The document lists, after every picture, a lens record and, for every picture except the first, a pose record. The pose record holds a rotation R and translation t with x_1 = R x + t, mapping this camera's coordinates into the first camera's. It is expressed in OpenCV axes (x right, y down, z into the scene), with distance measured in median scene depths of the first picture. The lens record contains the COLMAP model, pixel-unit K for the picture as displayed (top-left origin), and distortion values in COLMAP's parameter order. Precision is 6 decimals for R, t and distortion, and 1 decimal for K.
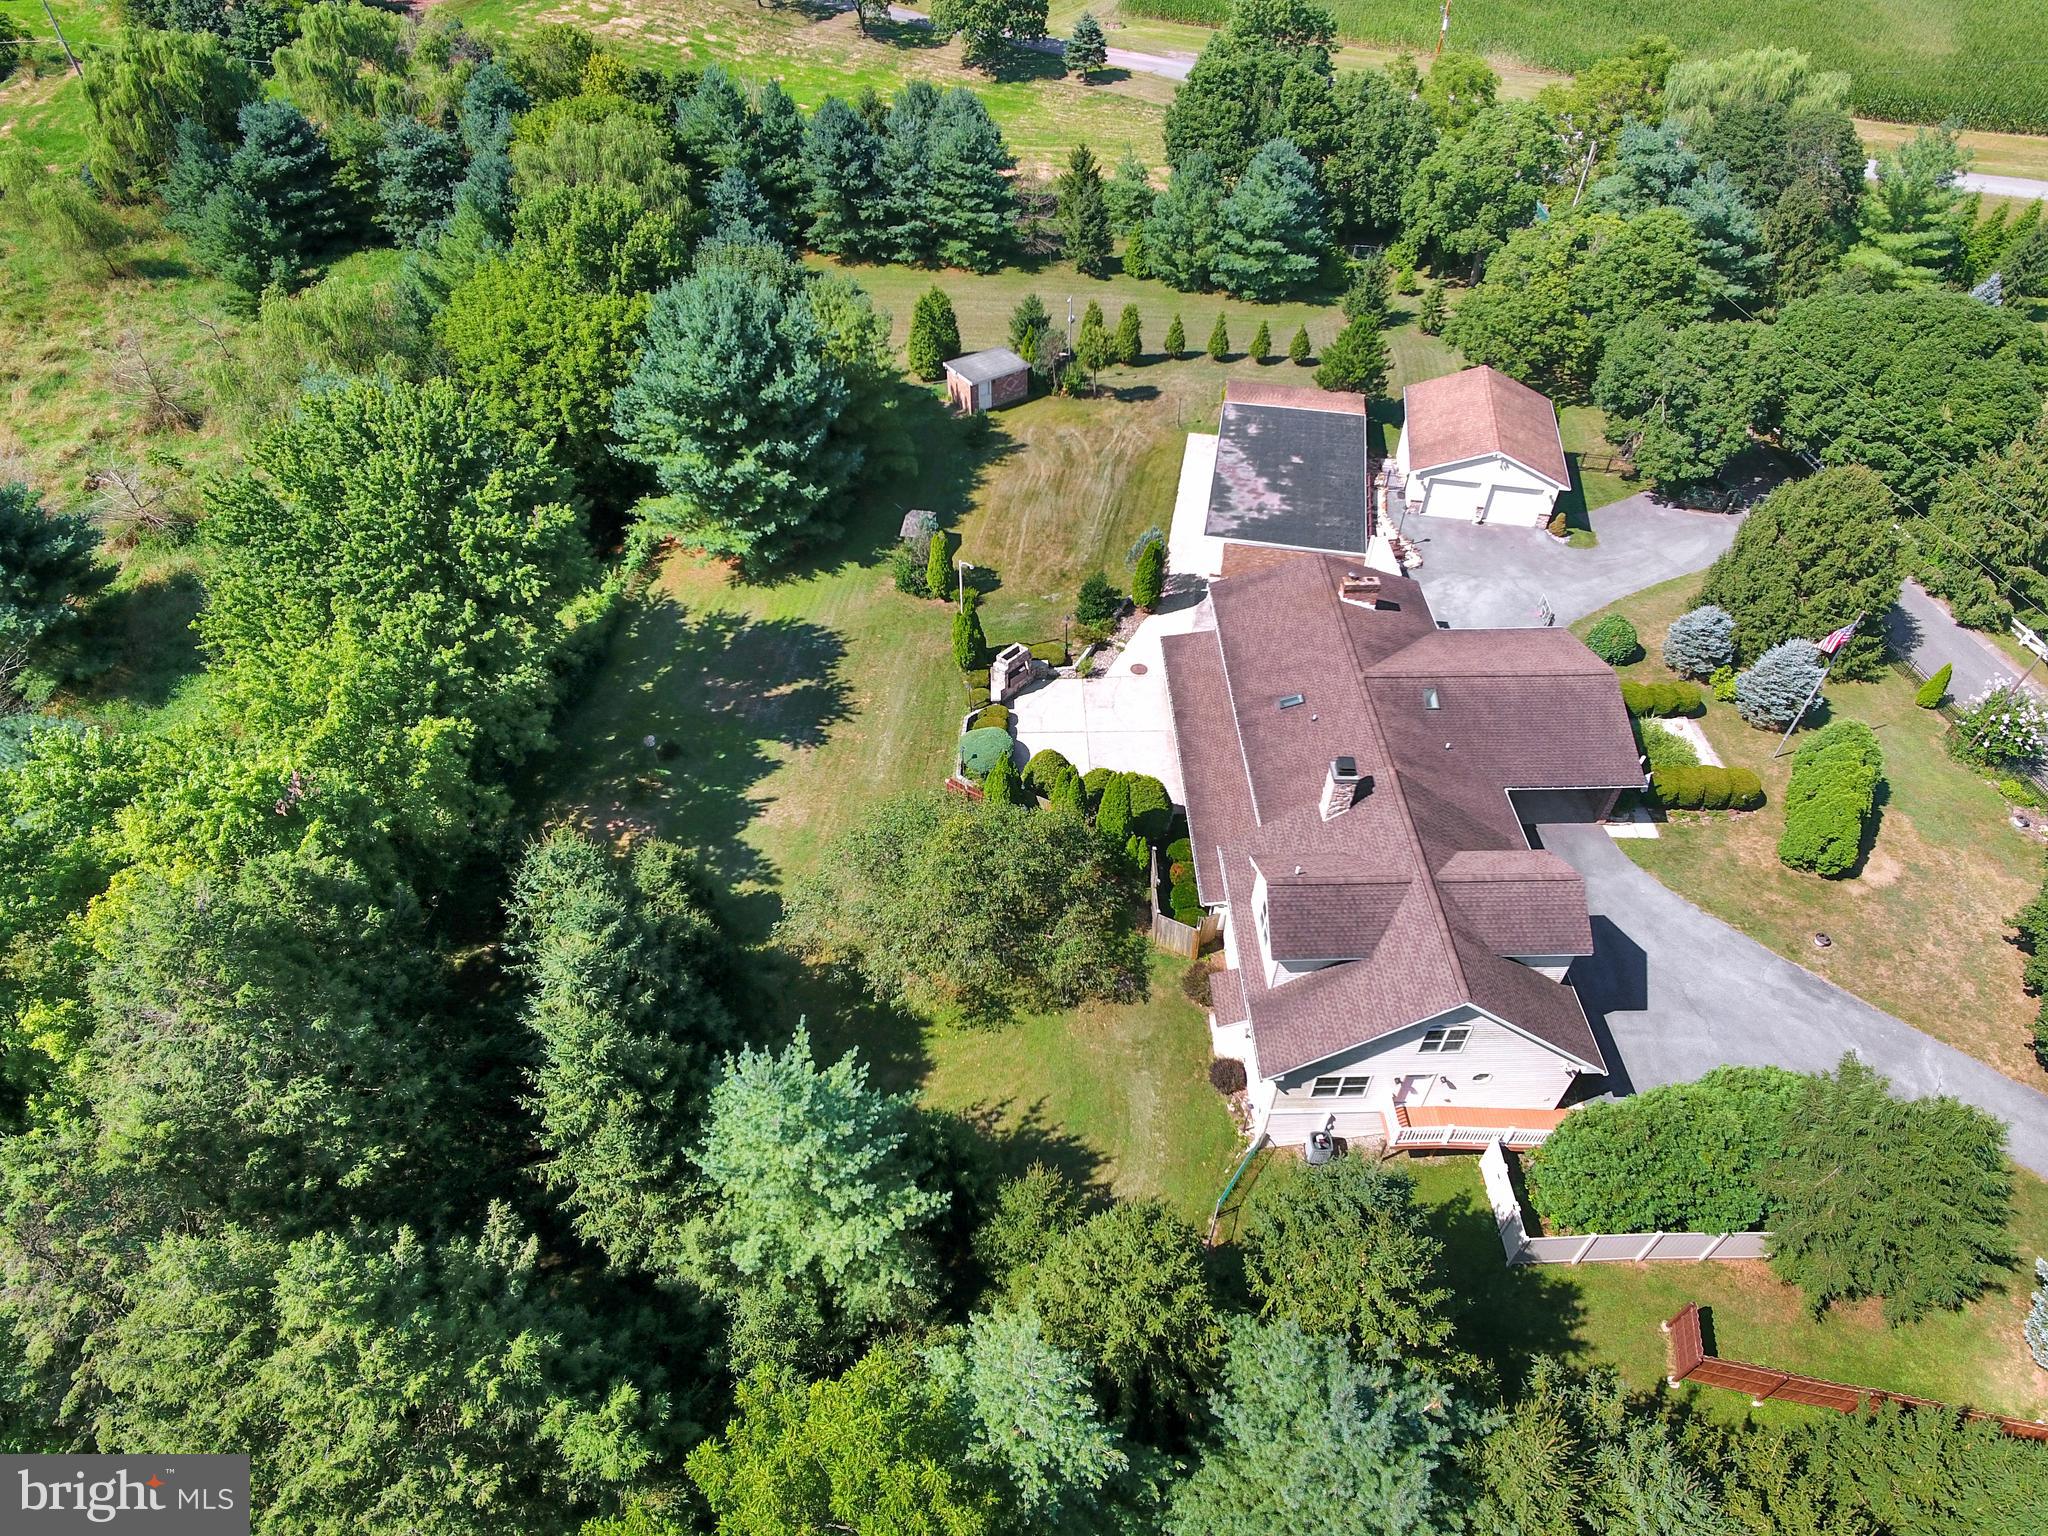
lens RADIAL K [[1228.9, 0, 1024.0], [0, 1228.9, 768.0], [0, 0, 1]] dist [-0.006010, 0.001029]
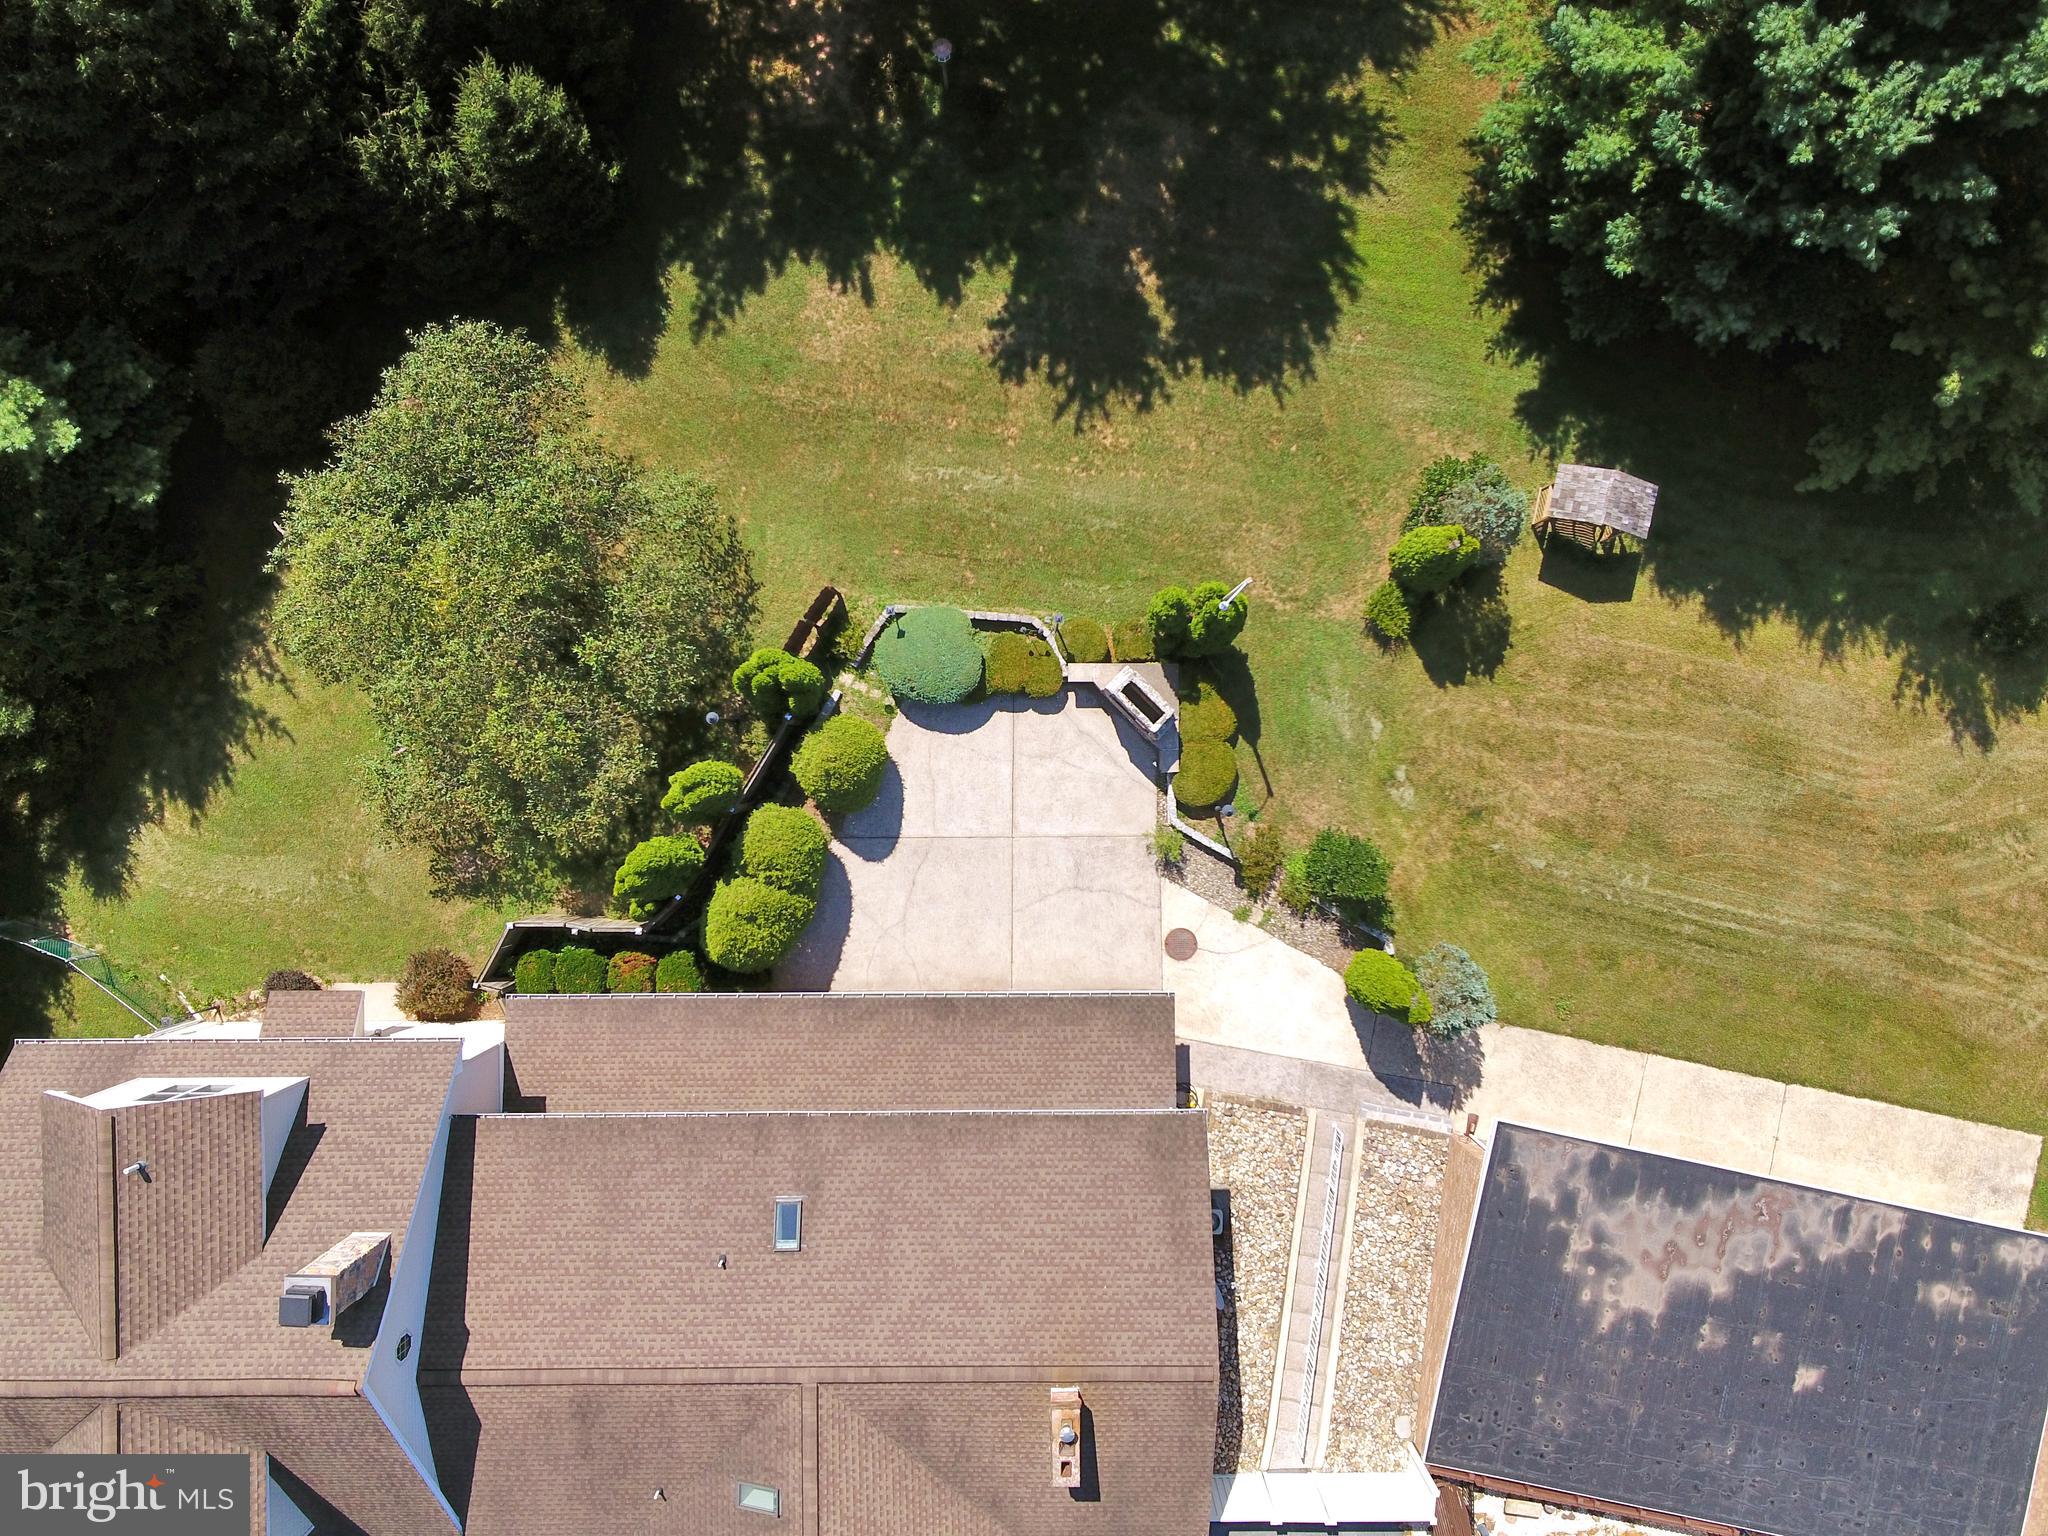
lens RADIAL K [[1228.9, 0, 1024.0], [0, 1228.9, 768.0], [0, 0, 1]] dist [-0.006010, 0.001029]
pose [[-0.019596, 0.999808, -0.000841, 0.019093], [-0.705478, -0.013231, 0.708609, -0.411771], [0.708461, 0.014479, 0.705601, 0.583579]]
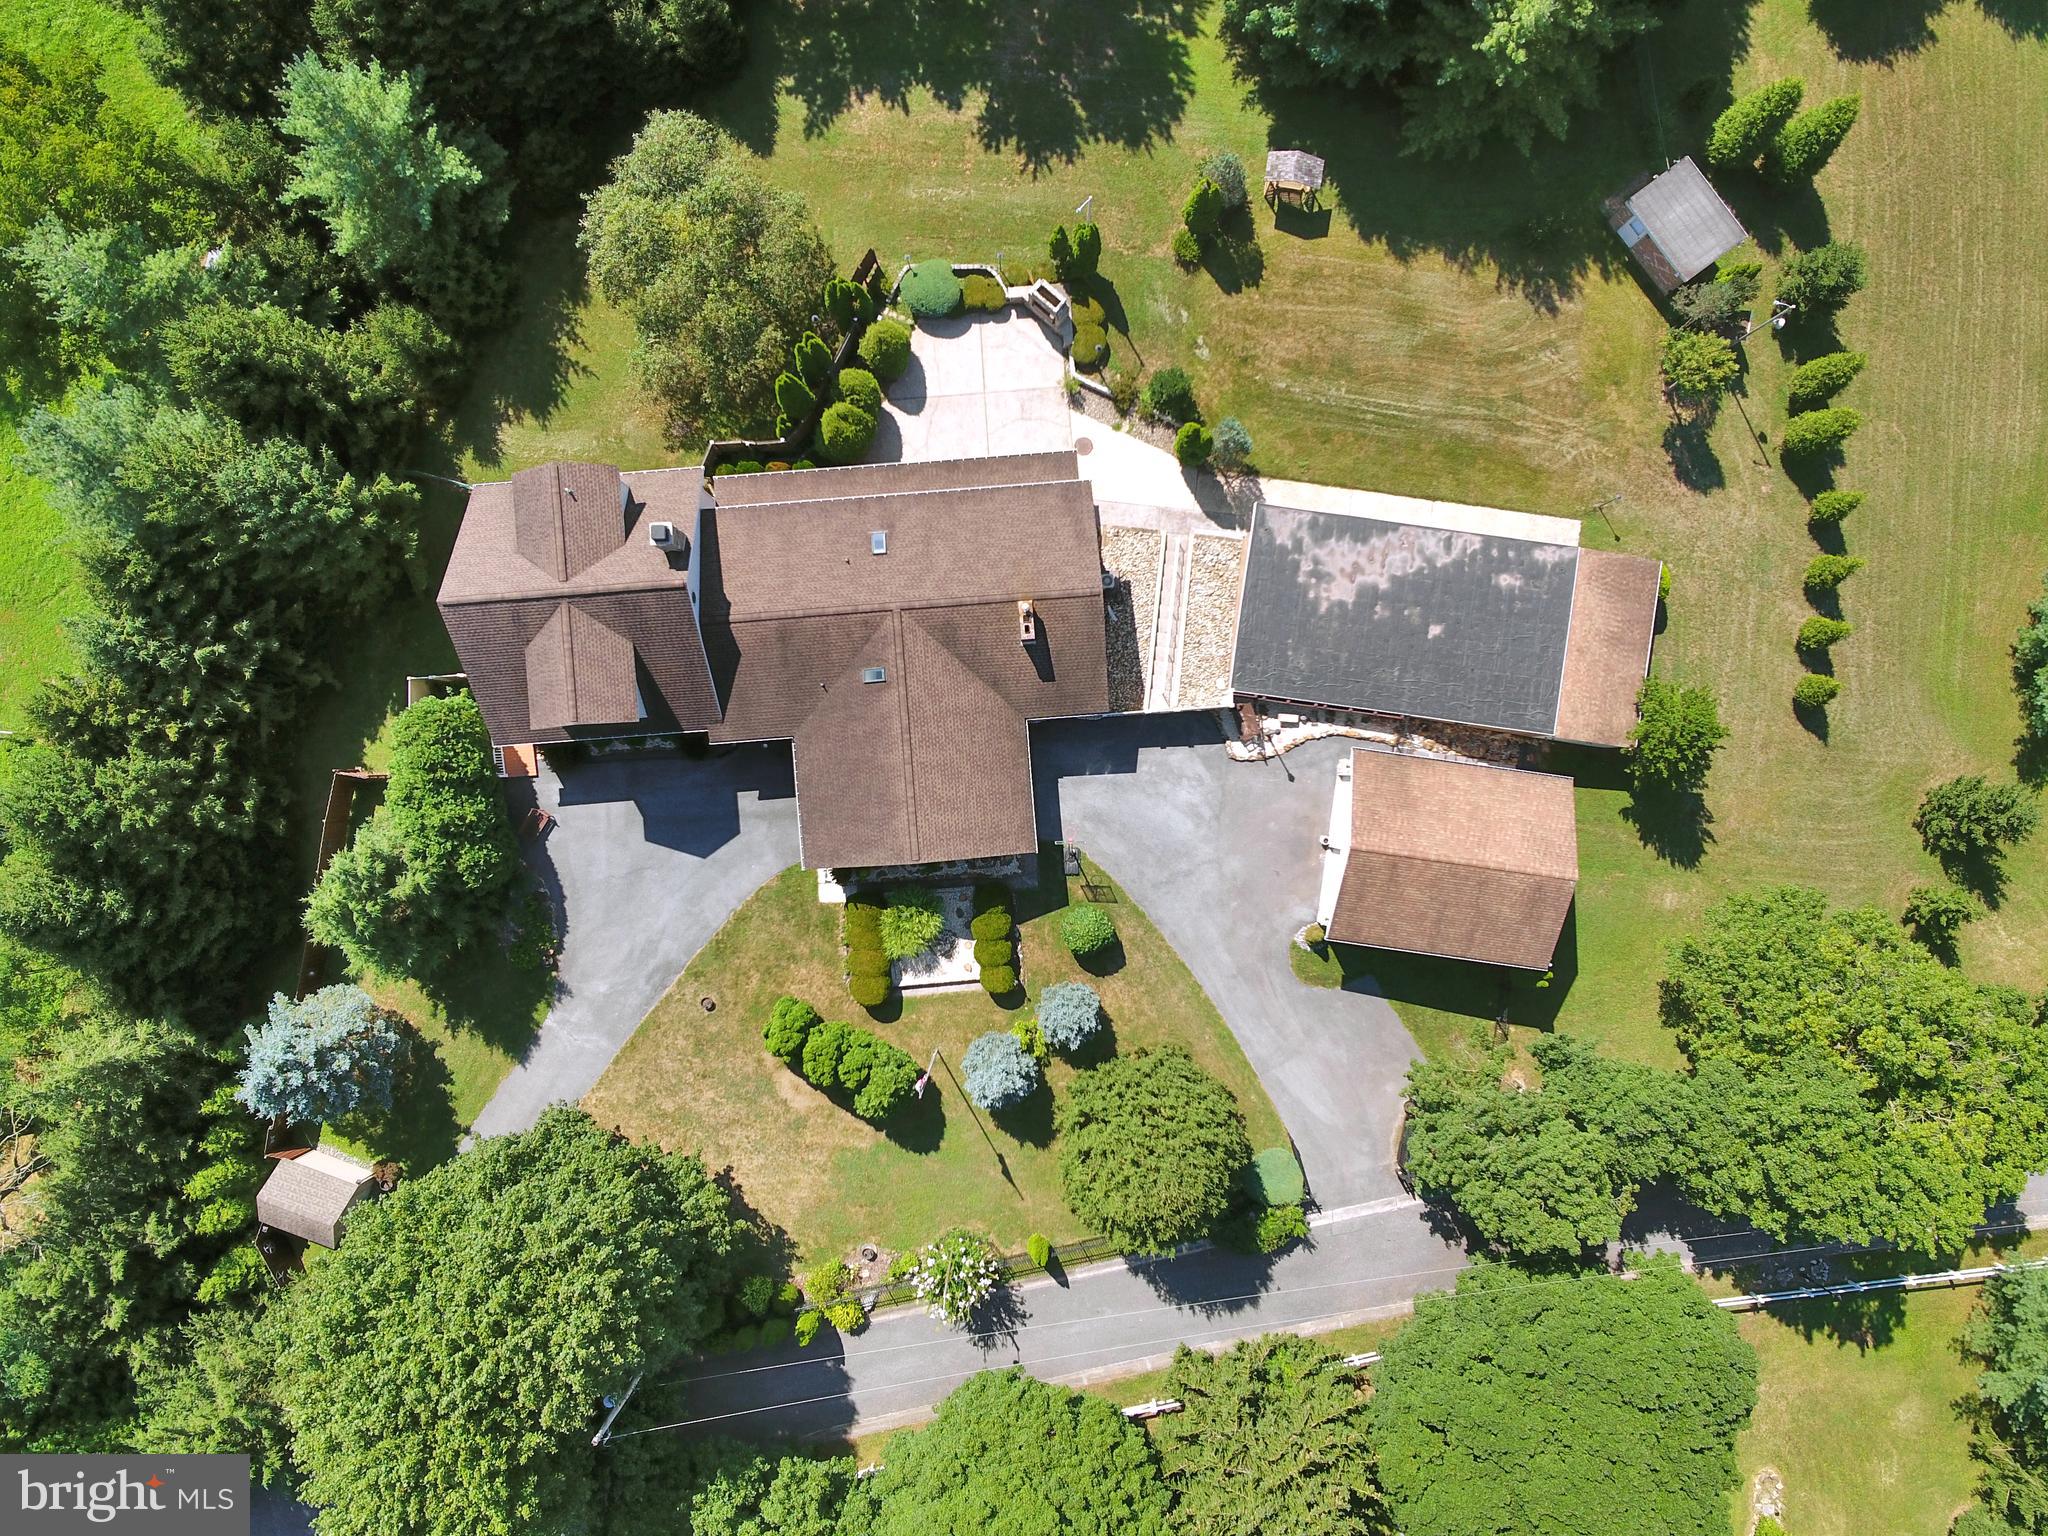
lens RADIAL K [[1228.9, 0, 1024.0], [0, 1228.9, 768.0], [0, 0, 1]] dist [-0.006010, 0.001029]
pose [[0.051437, 0.998640, -0.008519, 0.348273], [-0.701497, 0.042201, 0.711421, -0.713032], [0.710813, -0.030617, 0.702714, 0.304576]]
